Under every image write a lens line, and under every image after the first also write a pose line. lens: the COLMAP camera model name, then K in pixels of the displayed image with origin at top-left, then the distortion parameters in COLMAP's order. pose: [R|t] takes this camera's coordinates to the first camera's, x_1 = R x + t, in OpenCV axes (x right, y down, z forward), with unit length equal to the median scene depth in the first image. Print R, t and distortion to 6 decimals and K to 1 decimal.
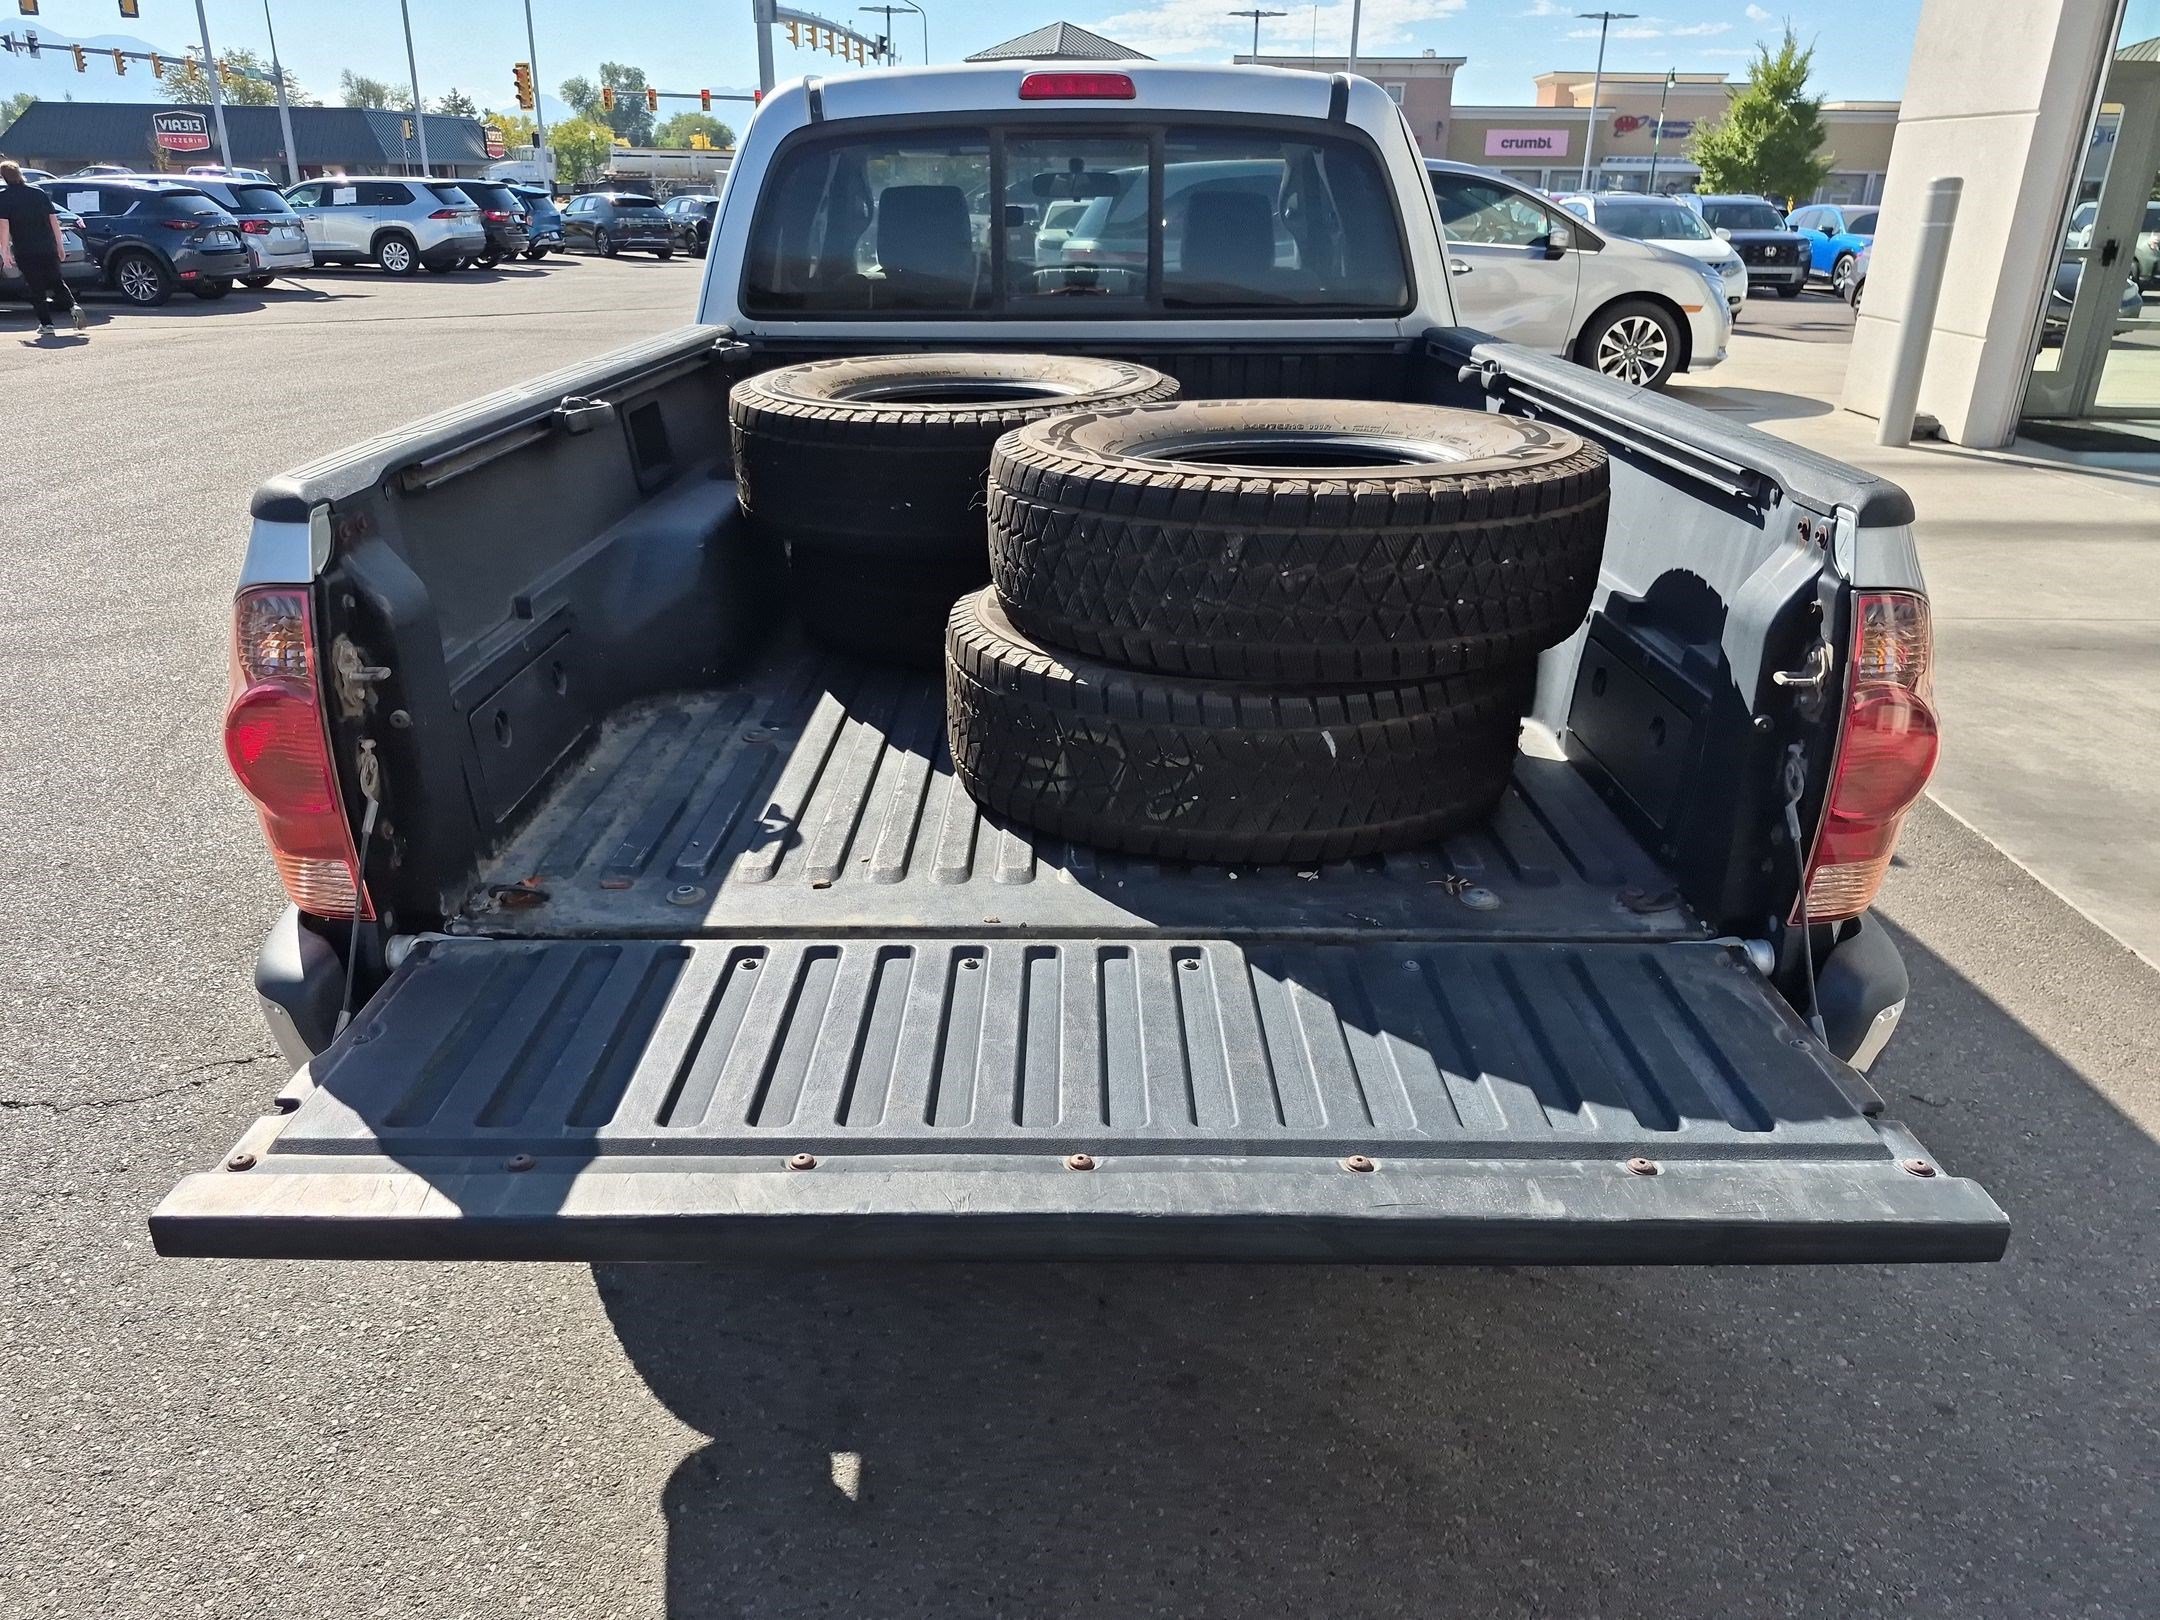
lens RADIAL K [[1503.6, 0, 1076.9], [0, 1503.6, 789.3], [0, 0, 1]] dist [0.090134, -0.120905]
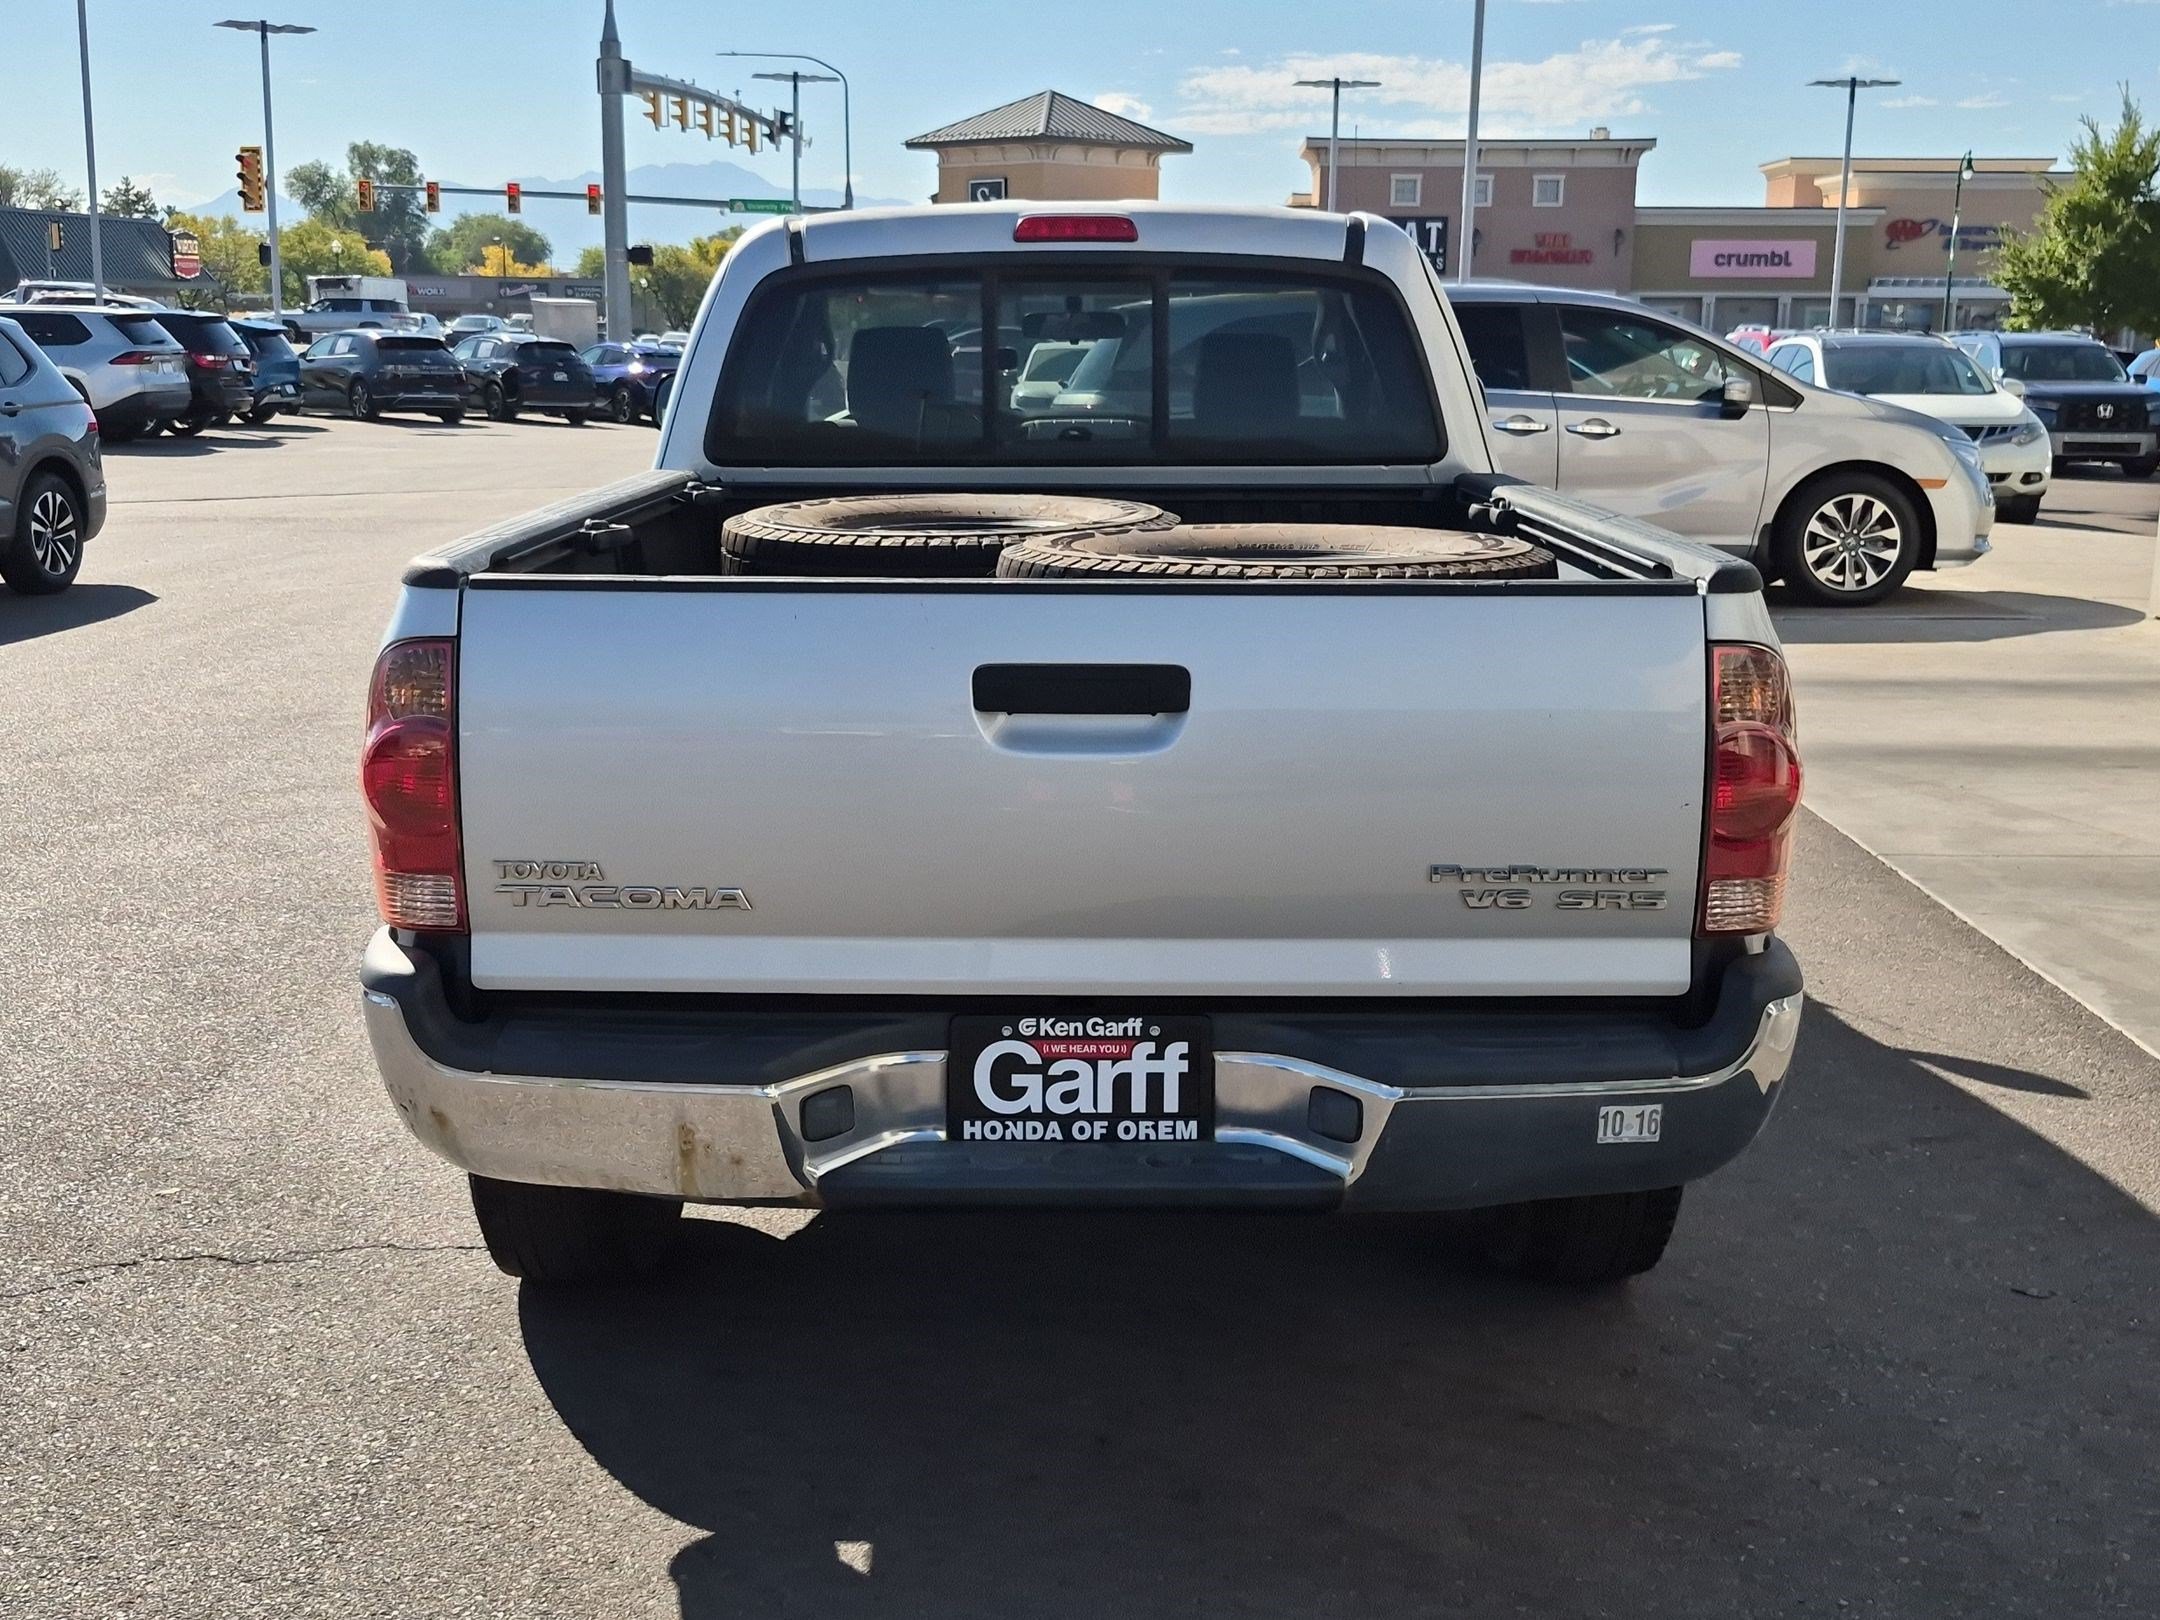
lens RADIAL K [[2450.6, 0, 1072.4], [0, 2450.6, 763.3], [0, 0, 1]] dist [0.179886, -0.320624]
pose [[1.000000, 0.000579, 0.000330, -0.000296], [-0.000502, 0.980061, -0.198694, 0.025025], [-0.000438, 0.198694, 0.980061, -0.064825]]
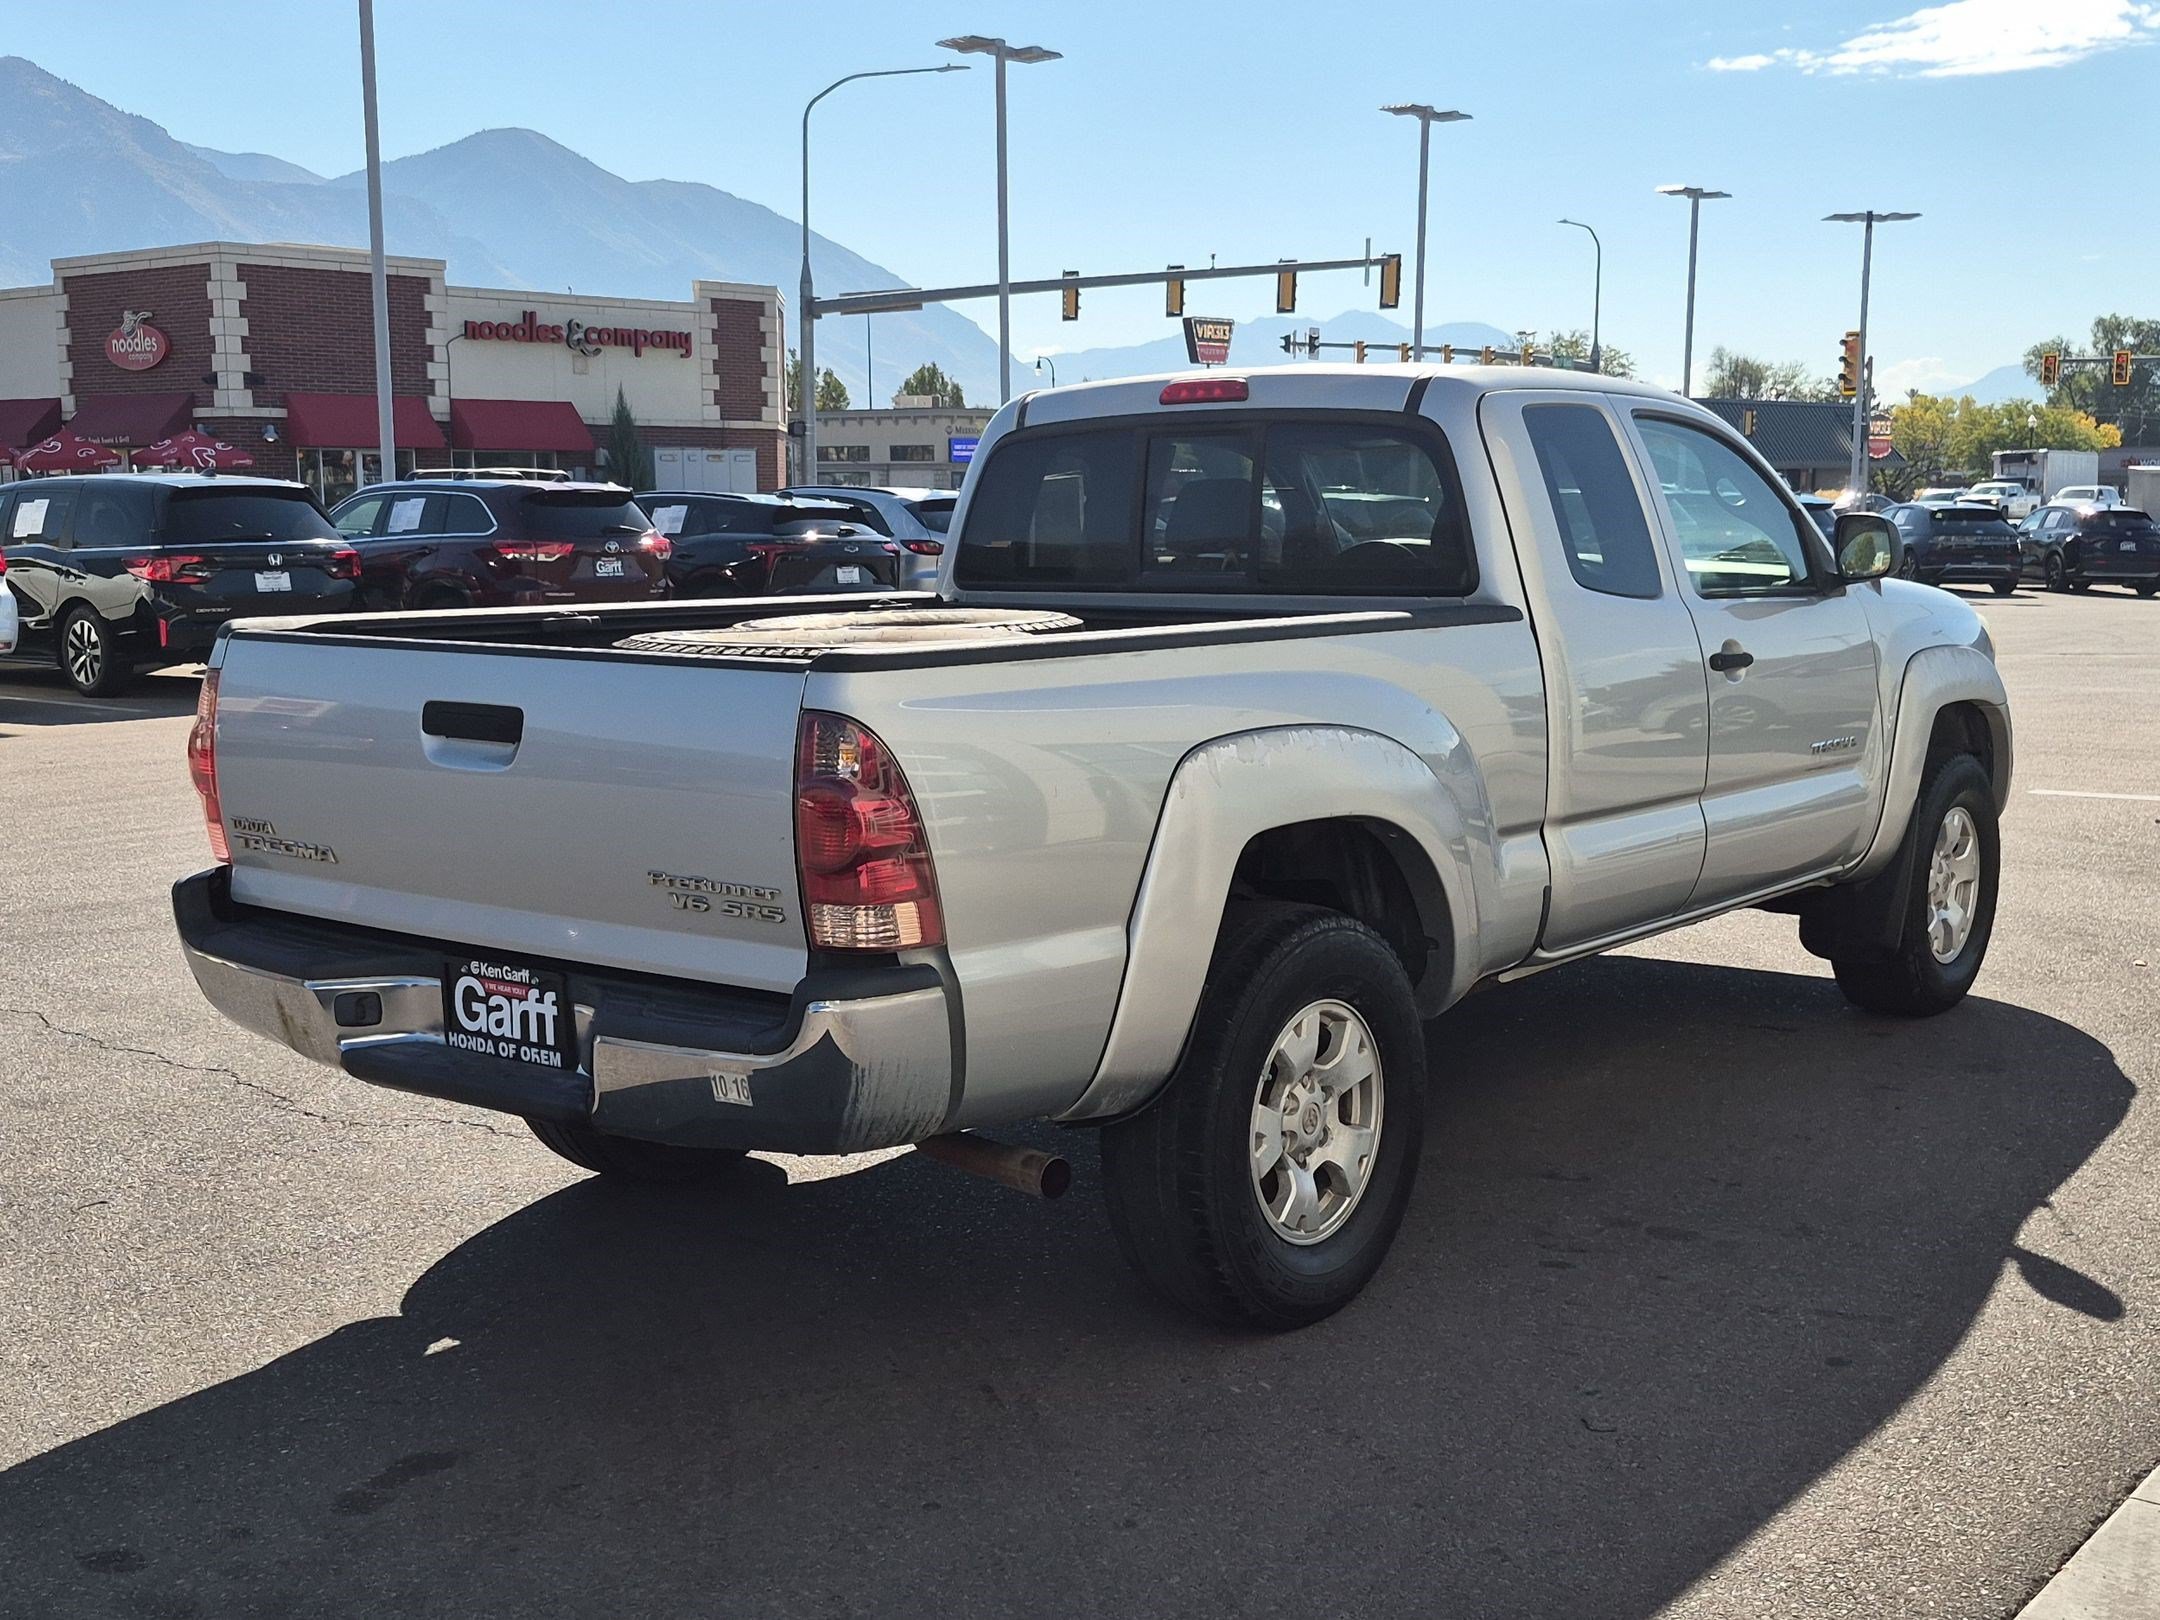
lens RADIAL K [[2434.4, 0, 1071.9], [0, 2434.4, 775.4], [0, 0, 1]] dist [0.166314, -0.353978]
pose [[0.784956, 0.062717, -0.616369, 0.155475], [-0.221212, 0.957658, -0.184273, 0.022635], [0.578714, 0.280995, 0.765593, -0.049339]]
